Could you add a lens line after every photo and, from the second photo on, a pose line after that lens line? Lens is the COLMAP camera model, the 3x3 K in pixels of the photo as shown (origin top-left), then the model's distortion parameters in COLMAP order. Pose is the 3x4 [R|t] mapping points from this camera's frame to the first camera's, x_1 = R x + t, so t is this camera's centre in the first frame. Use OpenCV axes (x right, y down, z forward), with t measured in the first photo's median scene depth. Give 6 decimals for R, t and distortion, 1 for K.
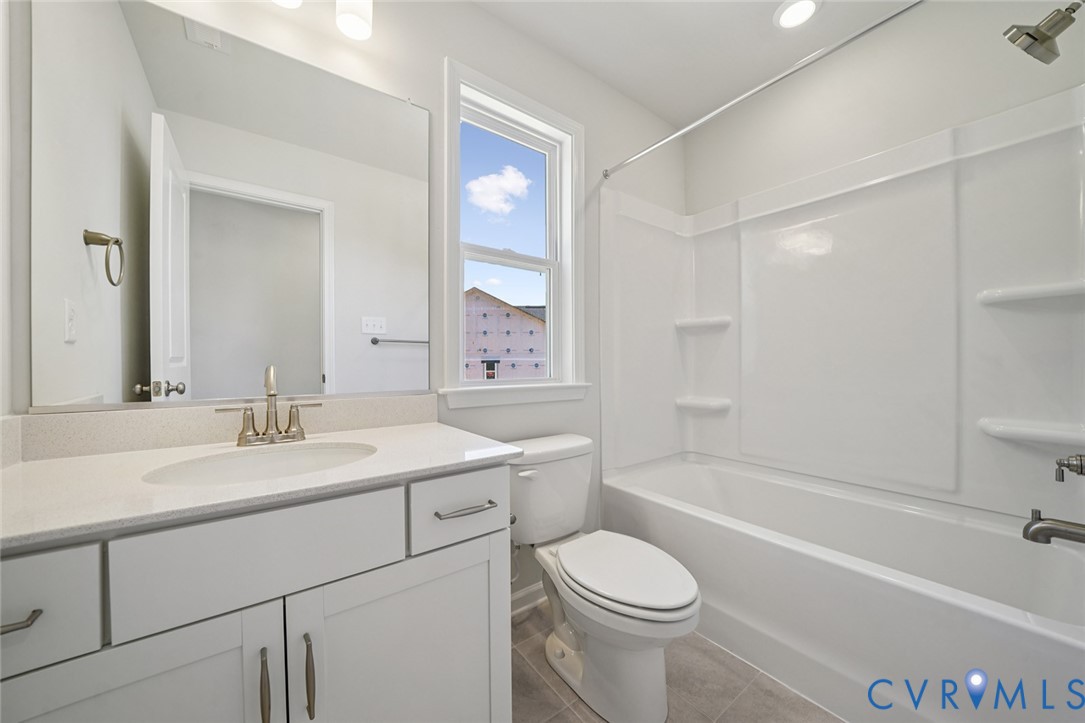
lens RADIAL K [[377.5, 0, 547.4], [0, 377.5, 372.0], [0, 0, 1]] dist [-0.001286, -0.000017]
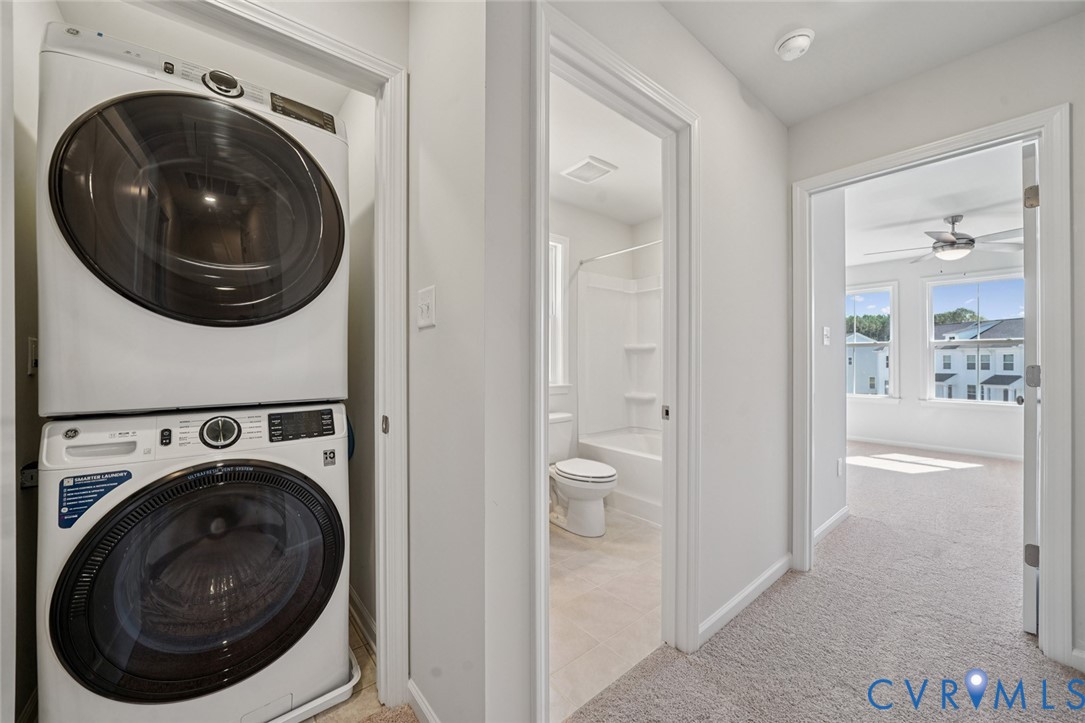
lens RADIAL K [[406.2, 0, 545.5], [0, 406.2, 359.1], [0, 0, 1]] dist [-0.000885, -0.000024]
pose [[0.999312, 0.002236, 0.037015, -0.075005], [-0.002119, 0.999993, -0.003189, -0.080977], [-0.037022, 0.003109, 0.999310, -0.837550]]
